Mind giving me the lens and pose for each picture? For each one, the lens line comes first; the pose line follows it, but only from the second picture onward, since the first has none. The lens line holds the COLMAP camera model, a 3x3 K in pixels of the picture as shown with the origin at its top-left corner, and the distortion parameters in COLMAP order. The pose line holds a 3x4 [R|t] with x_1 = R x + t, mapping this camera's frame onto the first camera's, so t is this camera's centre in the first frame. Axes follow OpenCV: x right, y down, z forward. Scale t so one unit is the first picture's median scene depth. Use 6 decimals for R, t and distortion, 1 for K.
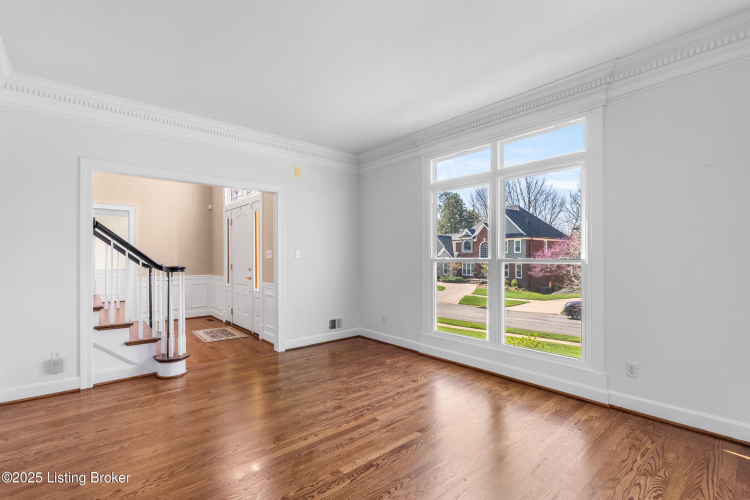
lens RADIAL K [[344.9, 0, 374.5], [0, 344.9, 251.7], [0, 0, 1]] dist [-0.001221, -0.000248]
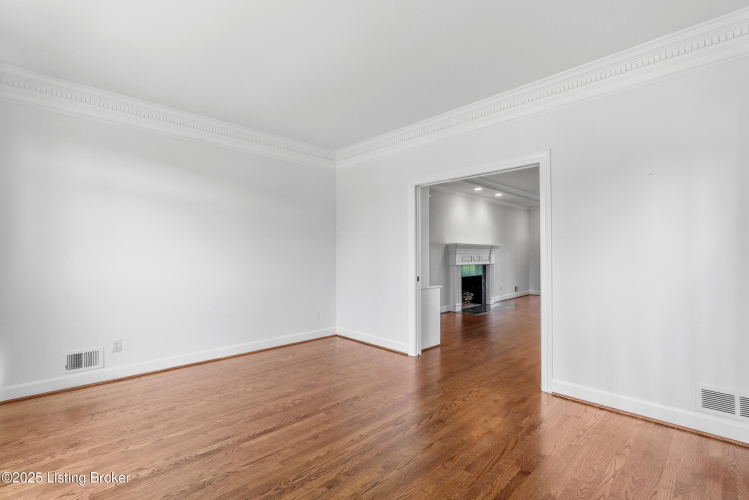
lens RADIAL K [[344.4, 0, 373.6], [0, 344.4, 256.4], [0, 0, 1]] dist [-0.001221, -0.000248]
pose [[-0.998181, 0.006556, -0.059933, -0.174661], [0.007128, 0.999931, -0.009330, 0.025820], [0.059868, -0.009740, -0.998159, 1.964691]]
